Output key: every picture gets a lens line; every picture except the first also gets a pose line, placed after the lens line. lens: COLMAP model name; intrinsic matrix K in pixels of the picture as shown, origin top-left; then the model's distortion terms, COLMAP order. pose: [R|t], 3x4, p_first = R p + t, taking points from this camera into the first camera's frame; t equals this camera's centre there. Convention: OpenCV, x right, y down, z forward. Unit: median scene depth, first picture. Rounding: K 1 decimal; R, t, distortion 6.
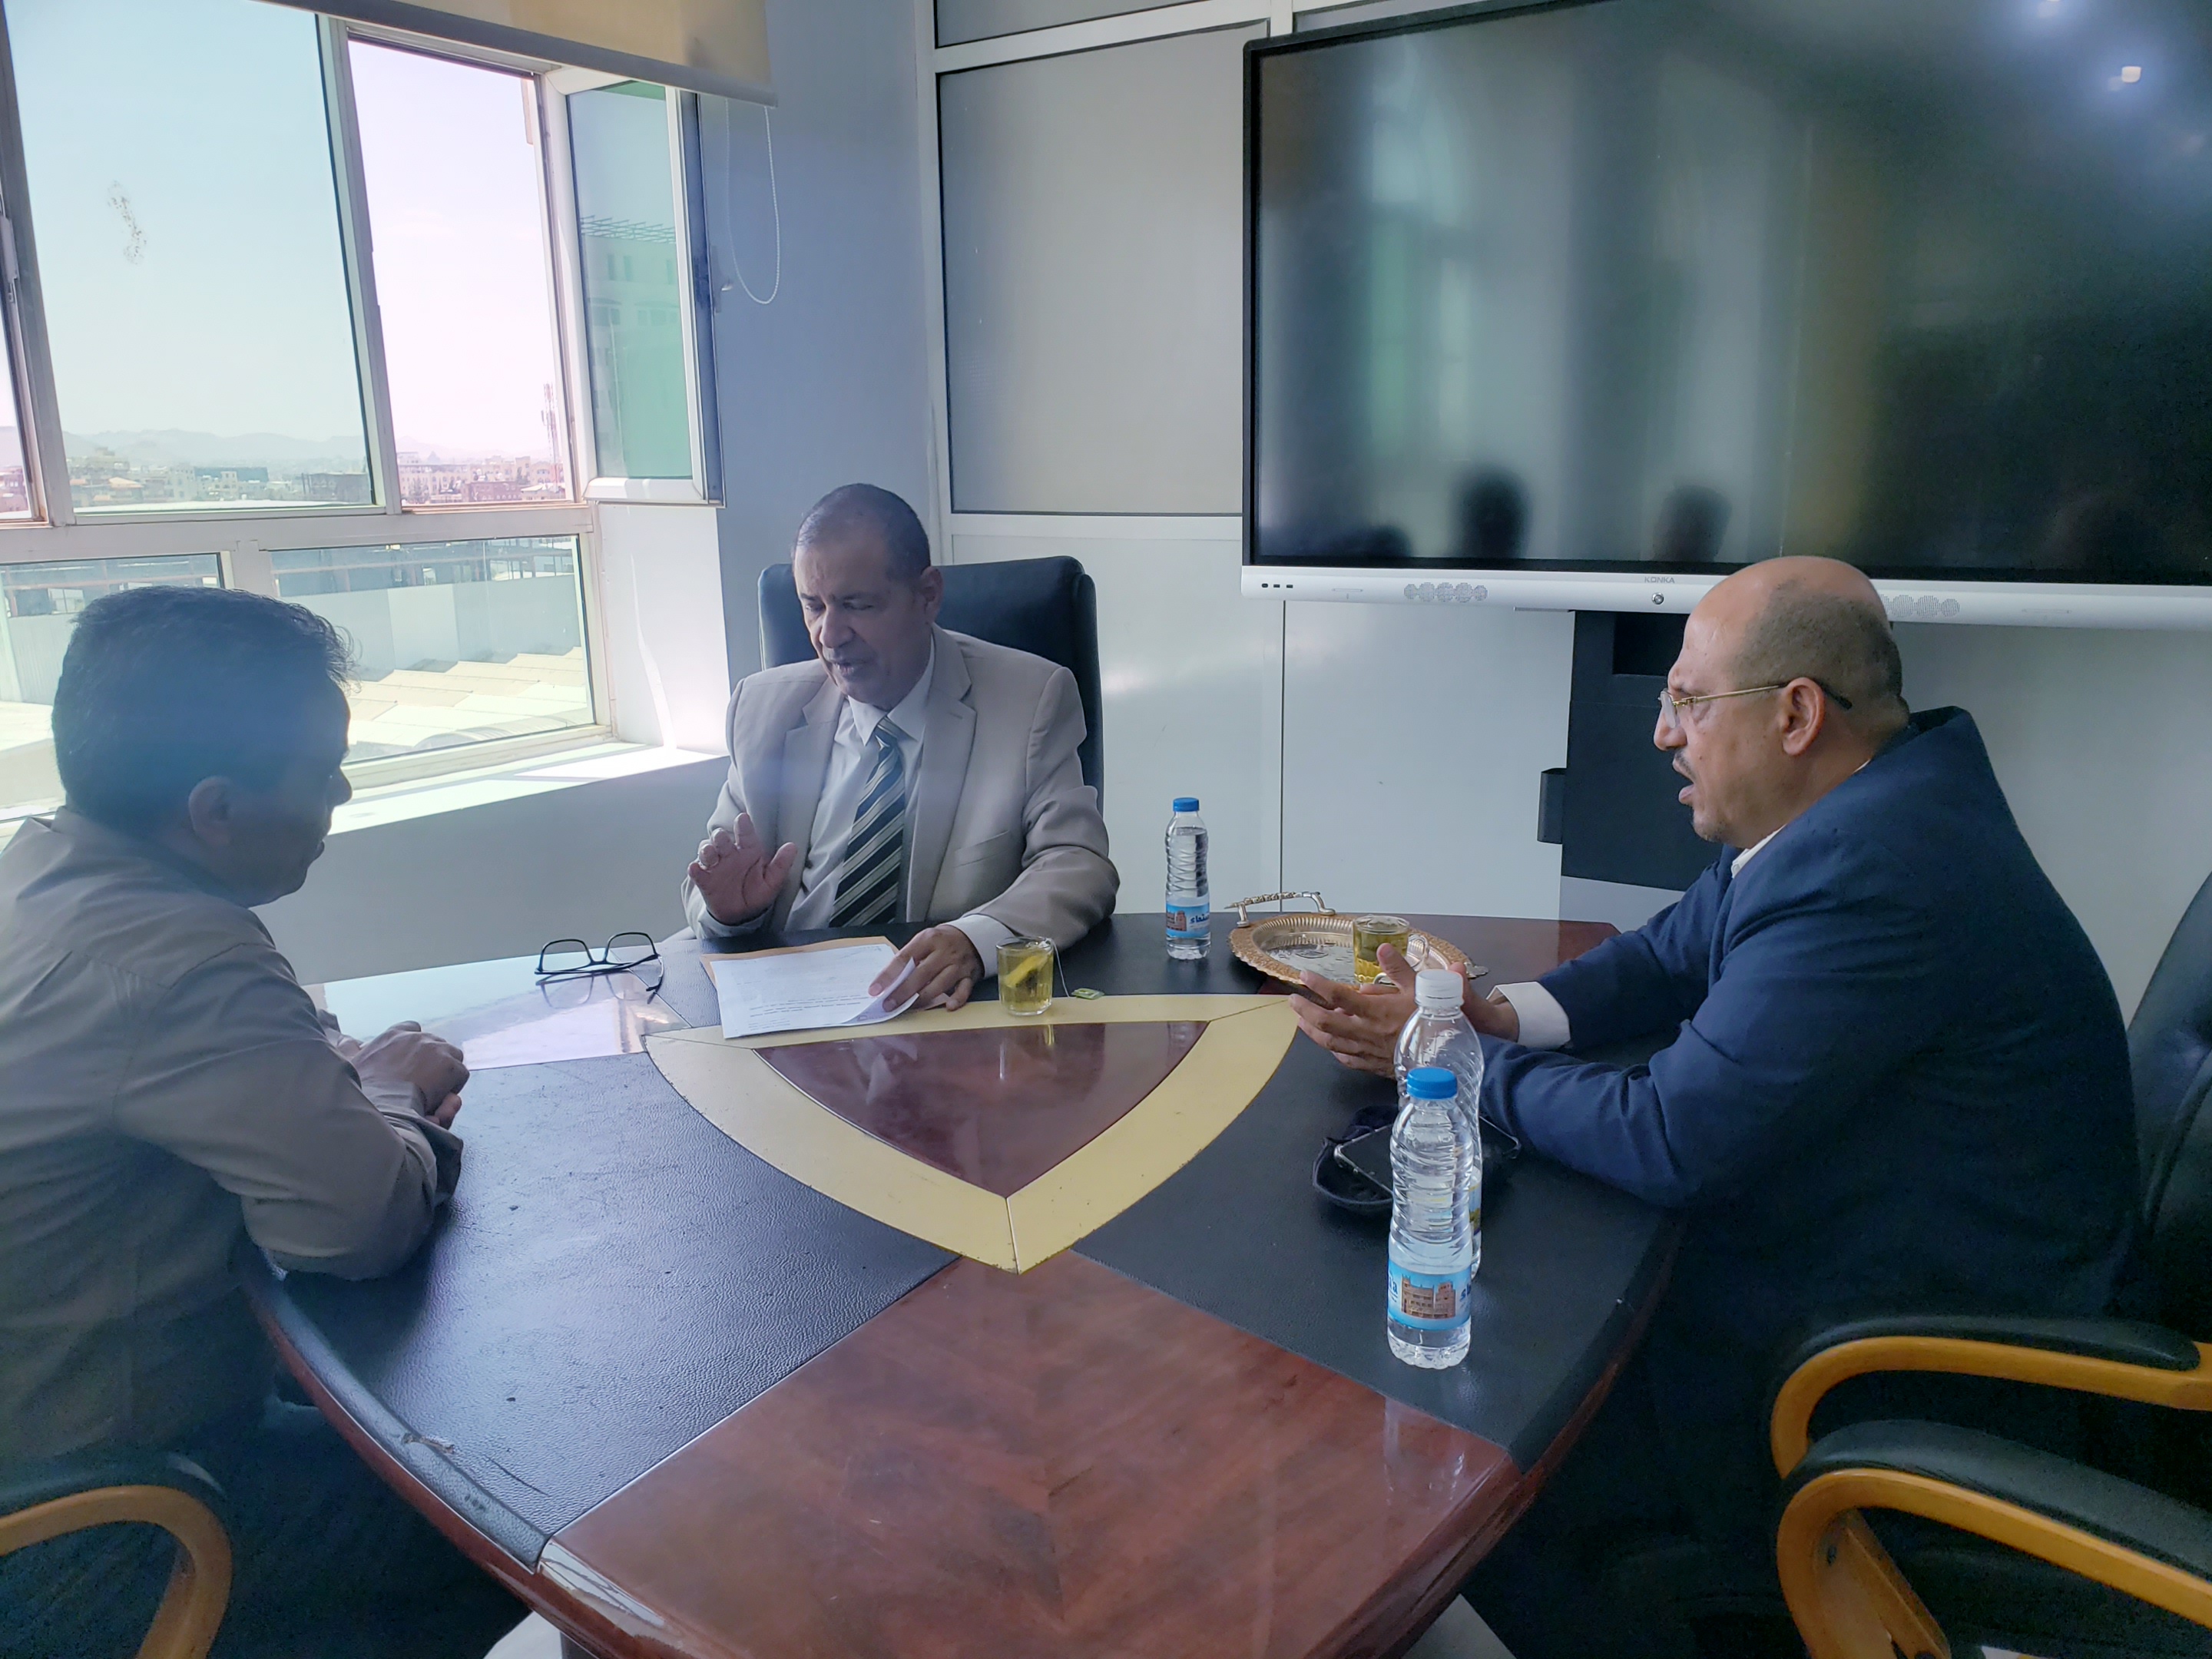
lens RADIAL K [[1678.4, 0, 1089.0], [0, 1678.4, 825.5], [0, 0, 1]] dist [0.018468, -0.011831]
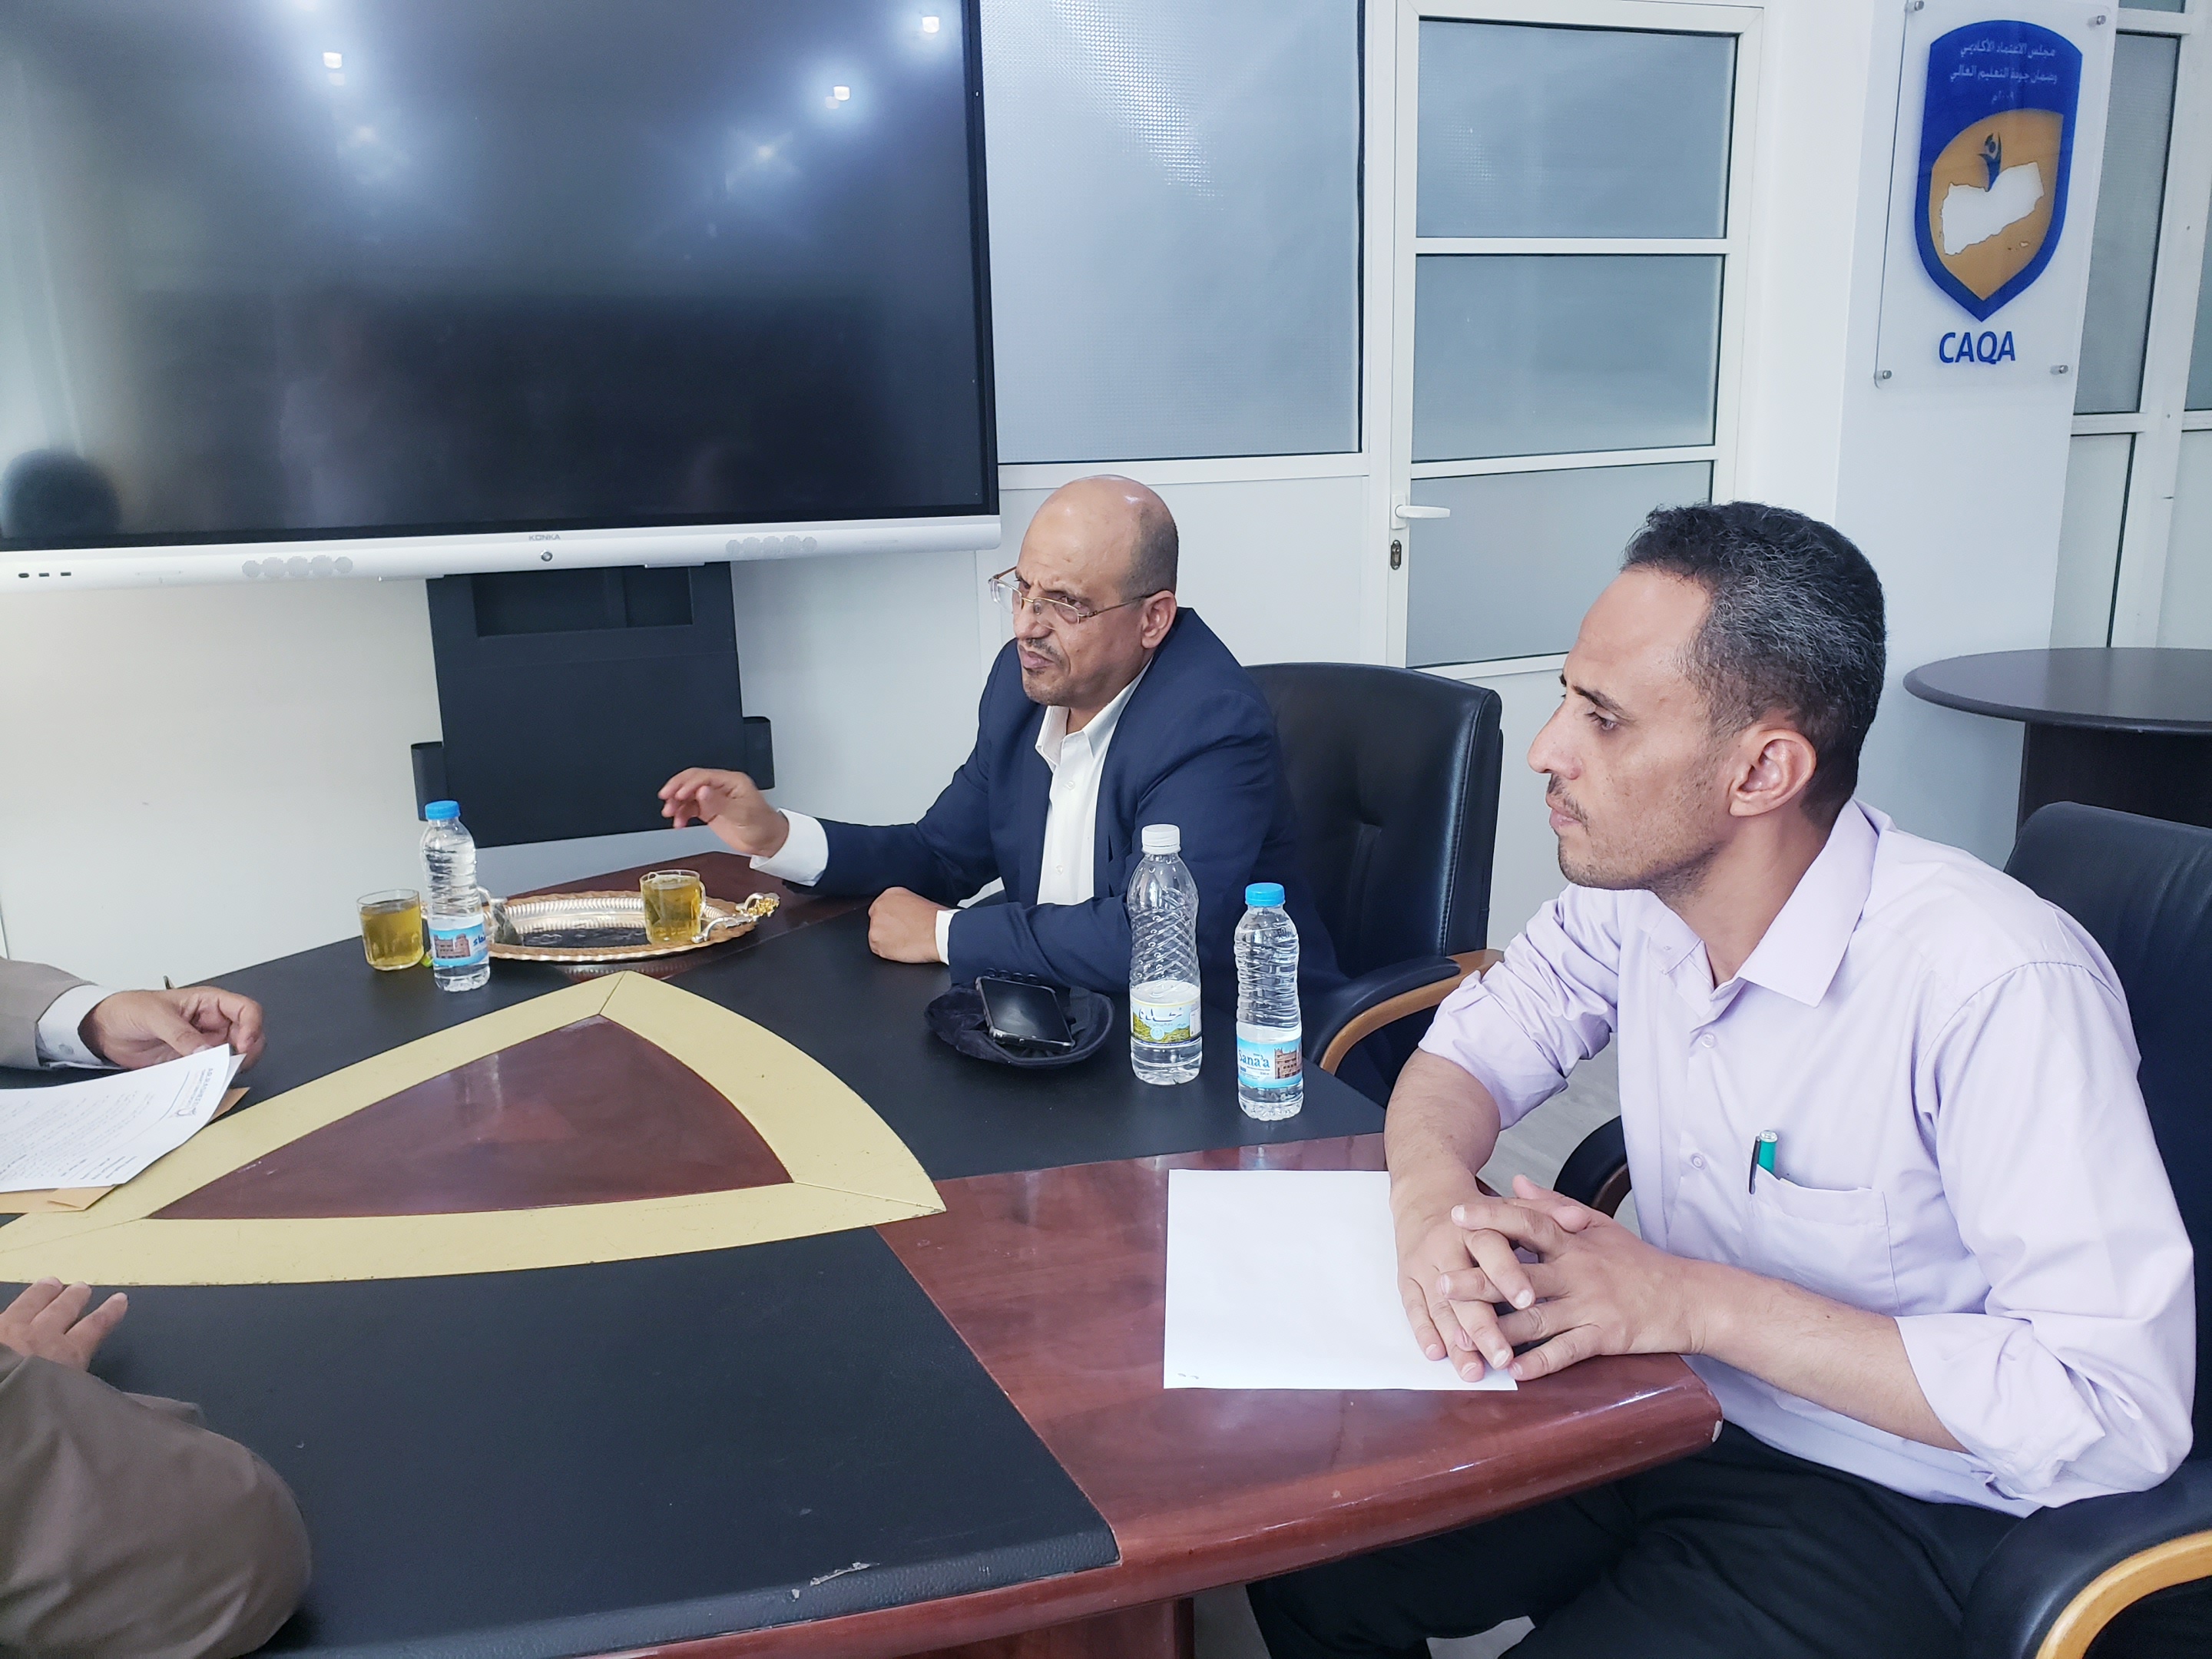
lens RADIAL K [[1678.4, 0, 1106.1], [0, 1678.4, 821.7], [0, 0, 1]] dist [0.018468, -0.011831]
pose [[0.534182, -0.196521, 0.822210, -0.366219], [0.180491, 0.976691, 0.116181, -0.032852], [-0.825877, 0.086339, 0.557201, 0.147240]]
